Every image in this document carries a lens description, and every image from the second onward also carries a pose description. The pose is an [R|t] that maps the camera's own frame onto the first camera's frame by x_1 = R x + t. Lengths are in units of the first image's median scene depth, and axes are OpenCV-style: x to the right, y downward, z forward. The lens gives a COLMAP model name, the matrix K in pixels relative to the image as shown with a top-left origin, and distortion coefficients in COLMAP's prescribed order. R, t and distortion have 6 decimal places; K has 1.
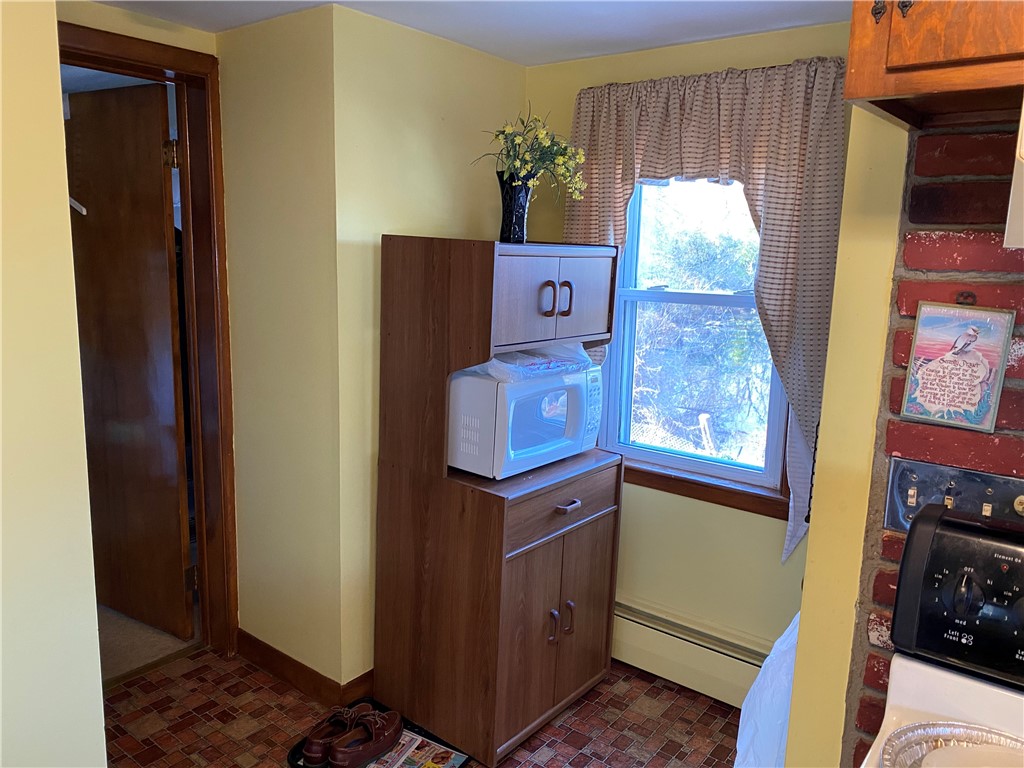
lens RADIAL K [[770.3, 0, 512.0], [0, 770.3, 384.0], [0, 0, 1]] dist [0.000149, -0.001445]
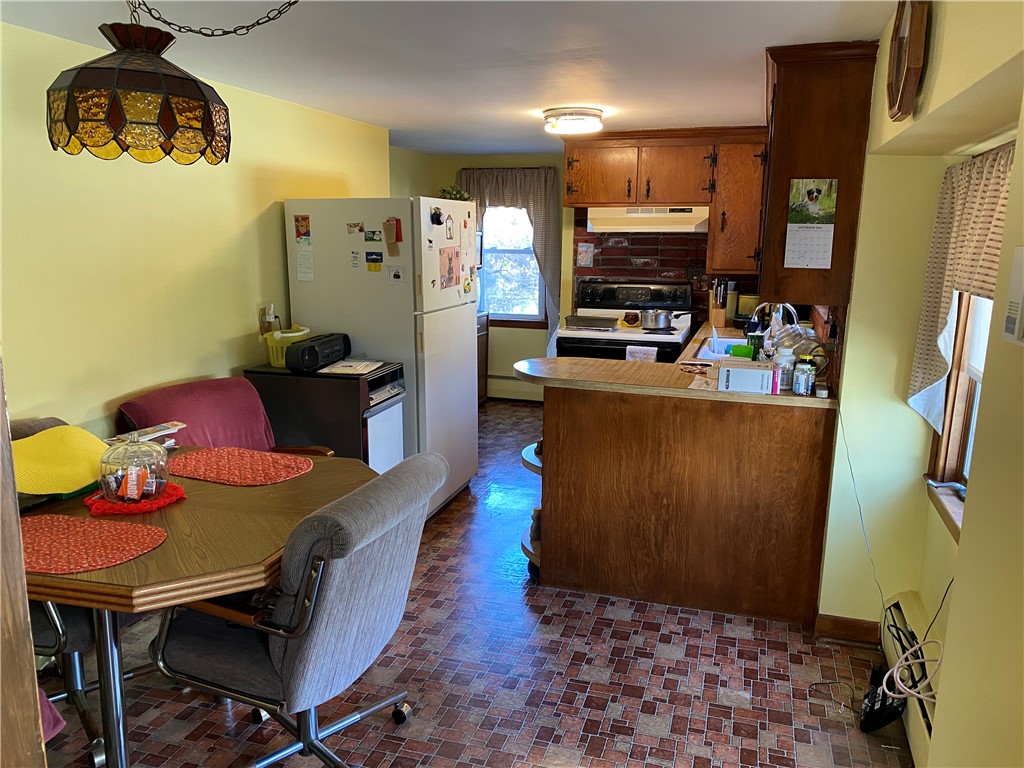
lens RADIAL K [[770.3, 0, 512.0], [0, 770.3, 384.0], [0, 0, 1]] dist [0.000149, -0.001445]
pose [[0.937093, -0.078579, 0.340120, -0.772975], [0.071053, 0.996874, 0.034547, 0.283756], [-0.341771, -0.008208, 0.939747, -1.670979]]
